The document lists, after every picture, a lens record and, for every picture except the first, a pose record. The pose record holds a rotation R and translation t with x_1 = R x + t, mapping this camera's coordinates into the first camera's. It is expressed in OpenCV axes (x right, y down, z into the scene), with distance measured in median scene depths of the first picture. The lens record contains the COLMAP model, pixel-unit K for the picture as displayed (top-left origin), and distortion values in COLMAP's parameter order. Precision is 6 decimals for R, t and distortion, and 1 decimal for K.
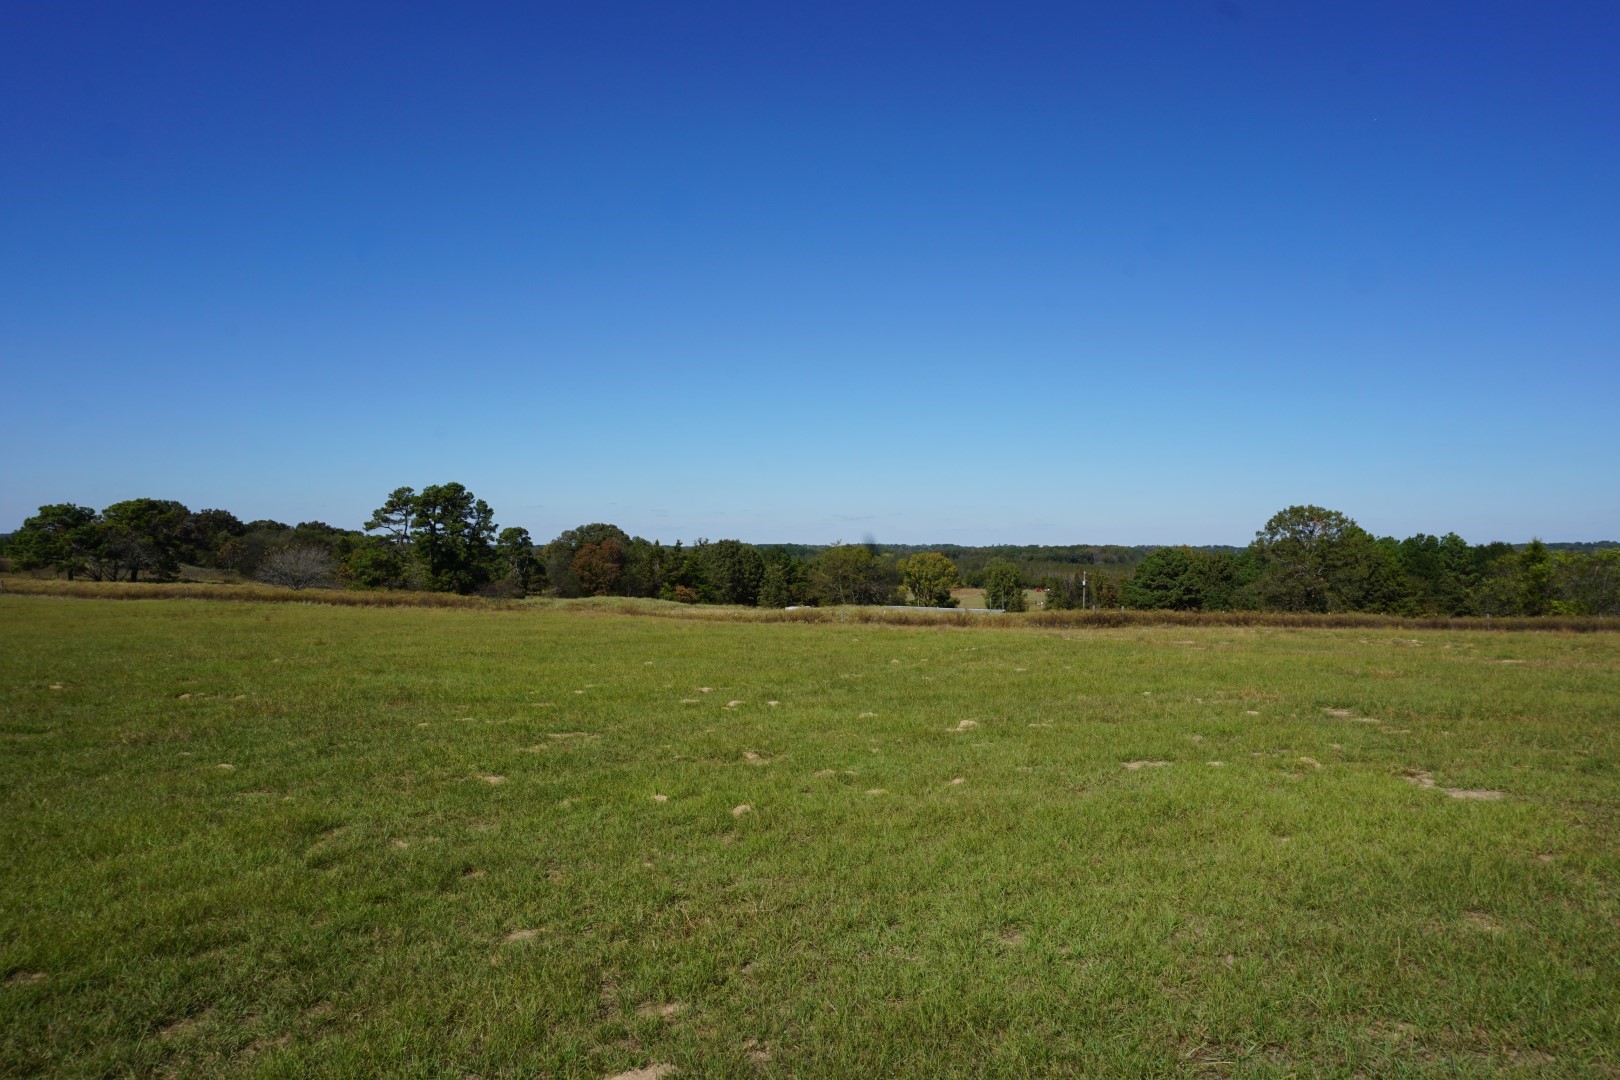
lens RADIAL K [[1119.3, 0, 810.0], [0, 1119.3, 540.0], [0, 0, 1]] dist [-0.004886, -0.004625]
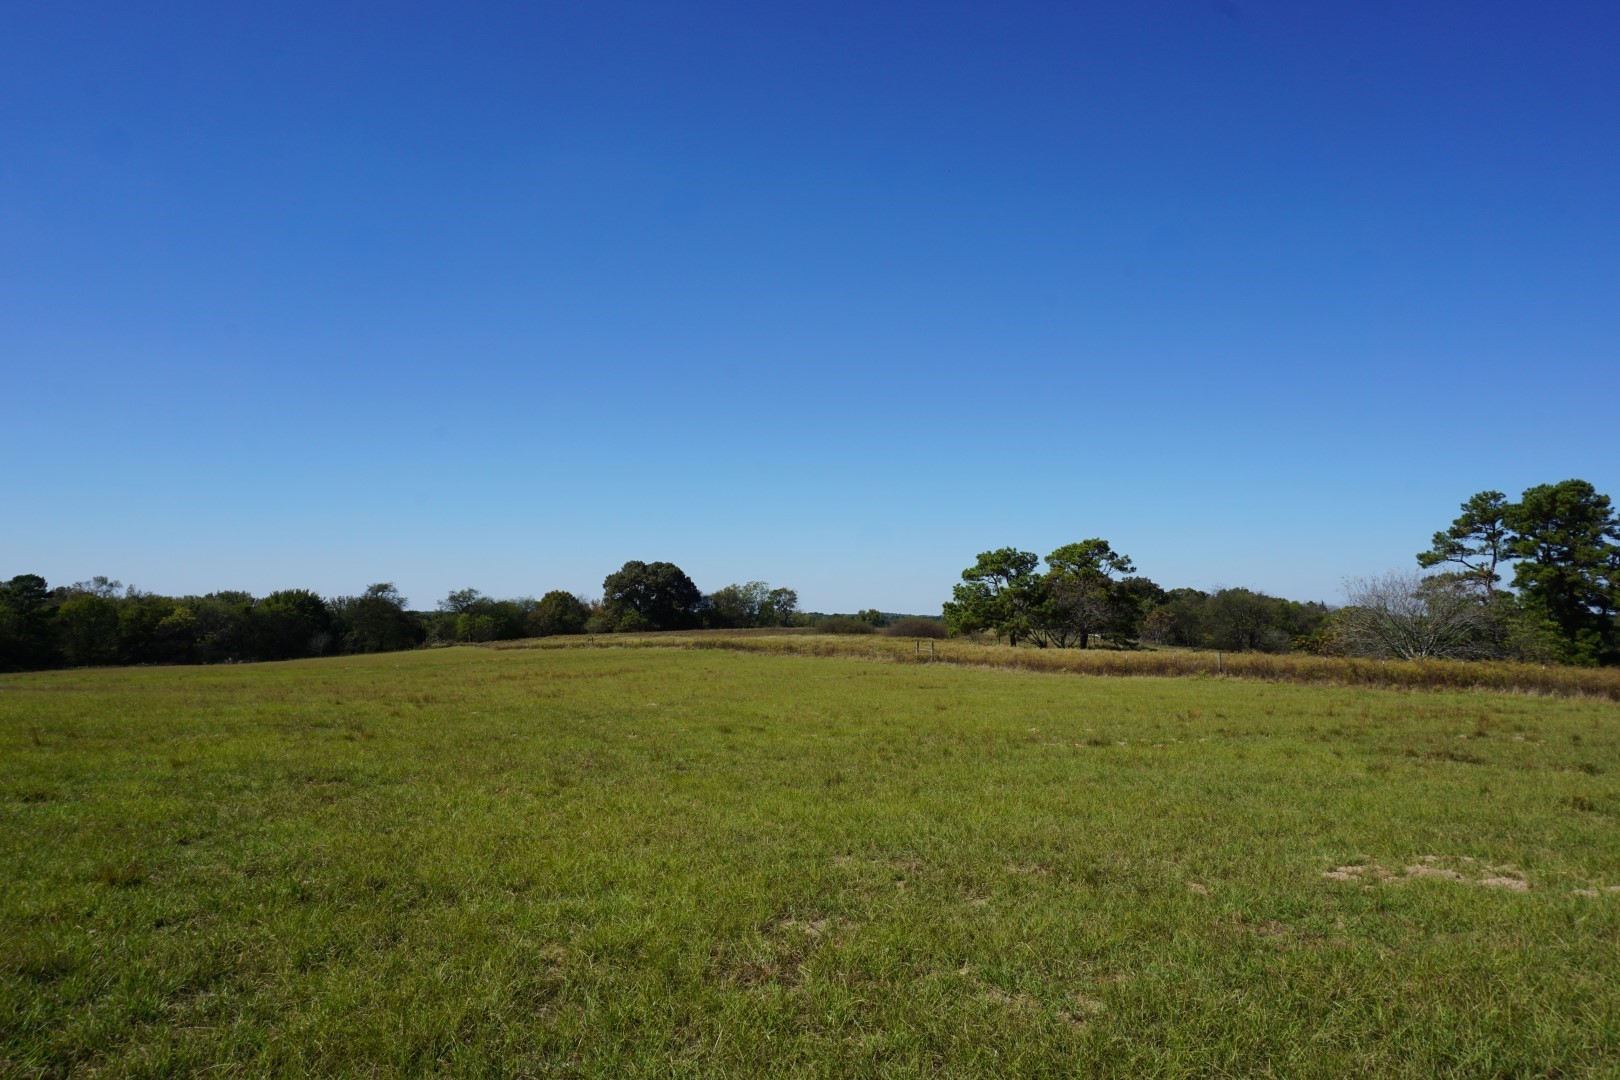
lens RADIAL K [[1119.3, 0, 810.0], [0, 1119.3, 540.0], [0, 0, 1]] dist [-0.004886, -0.004625]
pose [[0.726675, -0.061838, -0.684192, -0.220284], [0.015904, 0.997188, -0.073235, 0.016183], [0.686797, 0.042337, 0.725615, 0.323283]]
